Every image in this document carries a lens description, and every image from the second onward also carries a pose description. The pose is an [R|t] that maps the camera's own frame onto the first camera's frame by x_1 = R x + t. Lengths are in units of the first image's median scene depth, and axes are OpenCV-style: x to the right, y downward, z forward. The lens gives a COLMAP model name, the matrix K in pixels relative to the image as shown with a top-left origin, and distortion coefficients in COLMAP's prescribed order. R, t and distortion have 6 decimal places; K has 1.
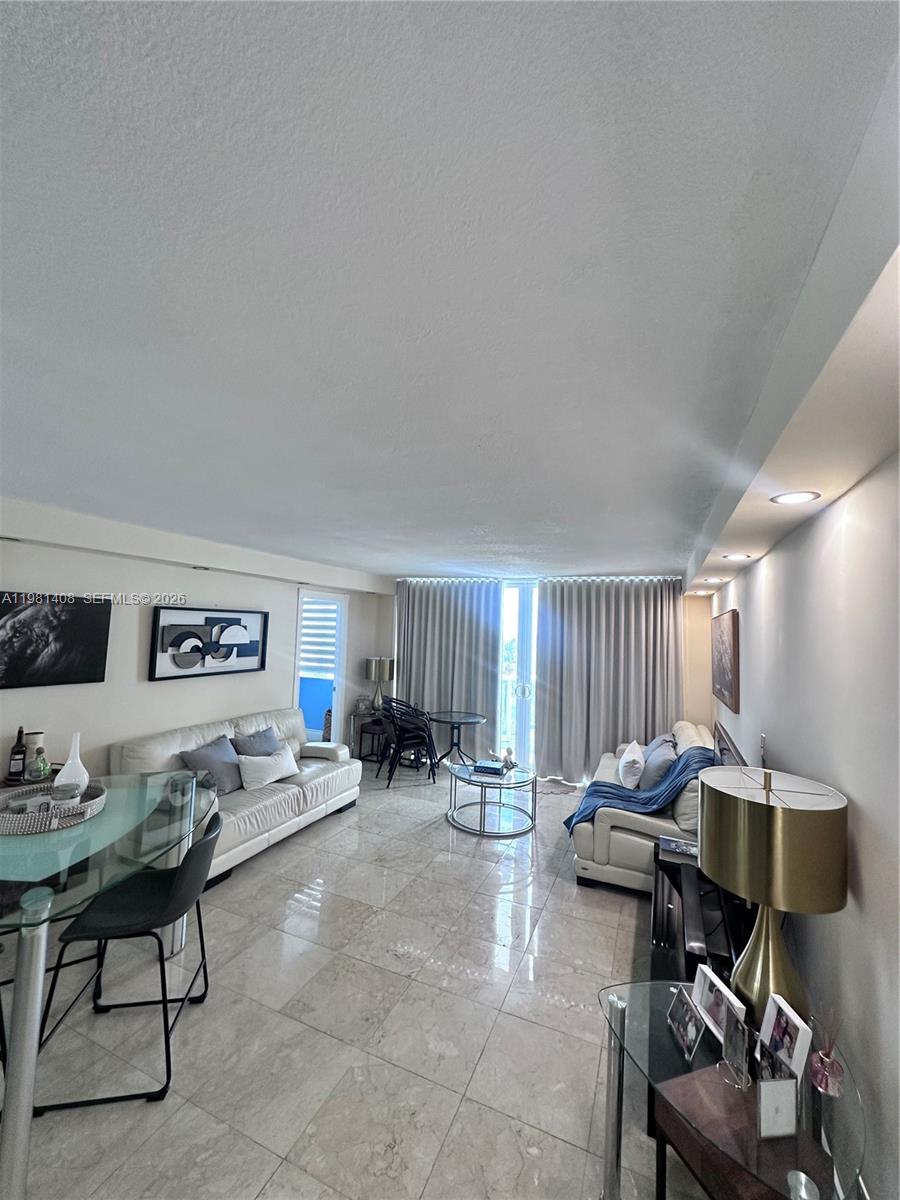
lens RADIAL K [[480.3, 0, 453.6], [0, 480.3, 601.7], [0, 0, 1]] dist [0.005017, -0.001376]
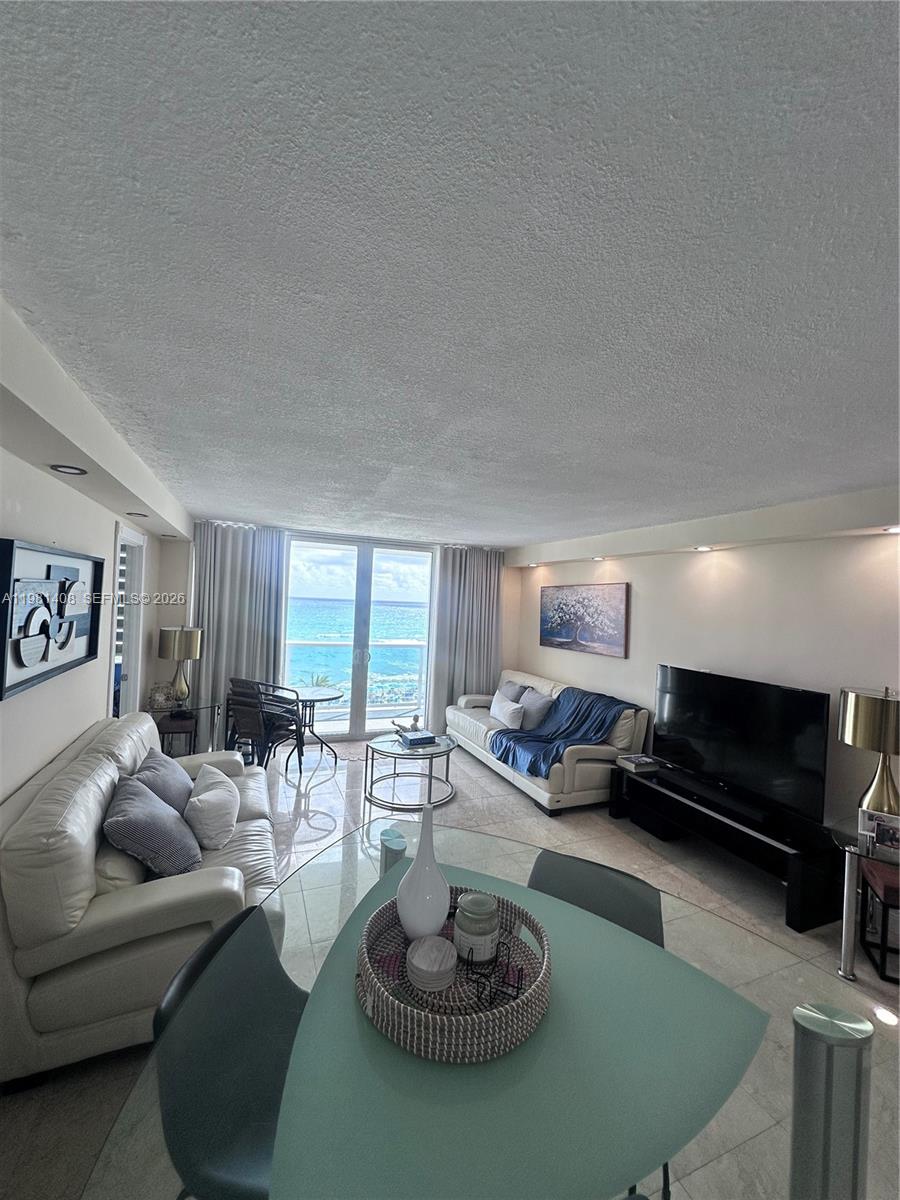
lens RADIAL K [[480.3, 0, 445.6], [0, 480.3, 598.6], [0, 0, 1]] dist [0.005017, -0.001376]
pose [[0.704828, -0.003001, 0.709372, -0.620420], [-0.059458, 0.996222, 0.063292, 0.002588], [-0.706882, -0.086787, 0.701987, 0.338831]]
